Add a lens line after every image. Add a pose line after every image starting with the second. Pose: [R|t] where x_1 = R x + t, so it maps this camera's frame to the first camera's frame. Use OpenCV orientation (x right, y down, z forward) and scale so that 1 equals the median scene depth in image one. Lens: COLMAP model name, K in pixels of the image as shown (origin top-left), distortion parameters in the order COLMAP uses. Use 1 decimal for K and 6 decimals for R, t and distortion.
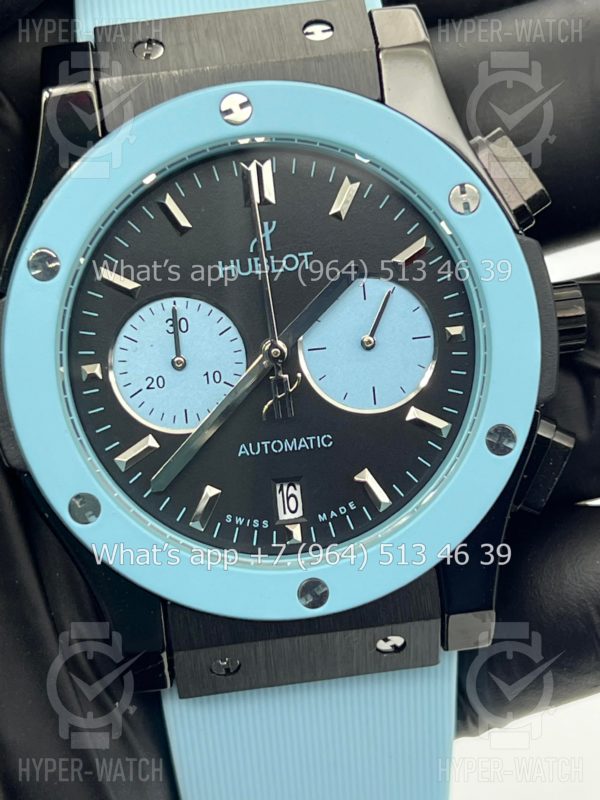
lens RADIAL K [[1851.1, 0, 302.3], [0, 1851.1, 399.8], [0, 0, 1]] dist [-0.003689, 0.000000]
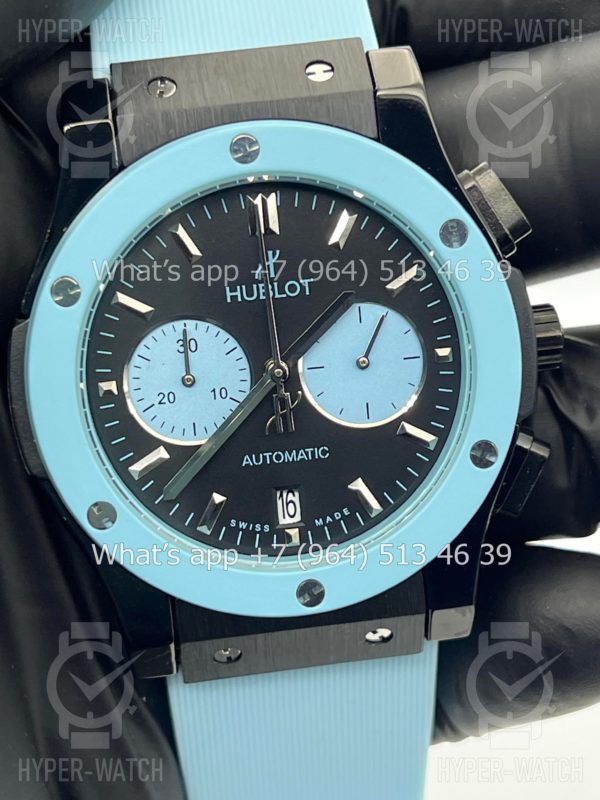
lens RADIAL K [[1851.1, 0, 301.3], [0, 1851.1, 401.3], [0, 0, 1]] dist [-0.003689, 0.000000]
pose [[0.999542, 0.008712, 0.028973, -0.031837], [-0.010168, 0.998674, 0.050473, -0.062692], [-0.028495, -0.050745, 0.998305, -0.084089]]
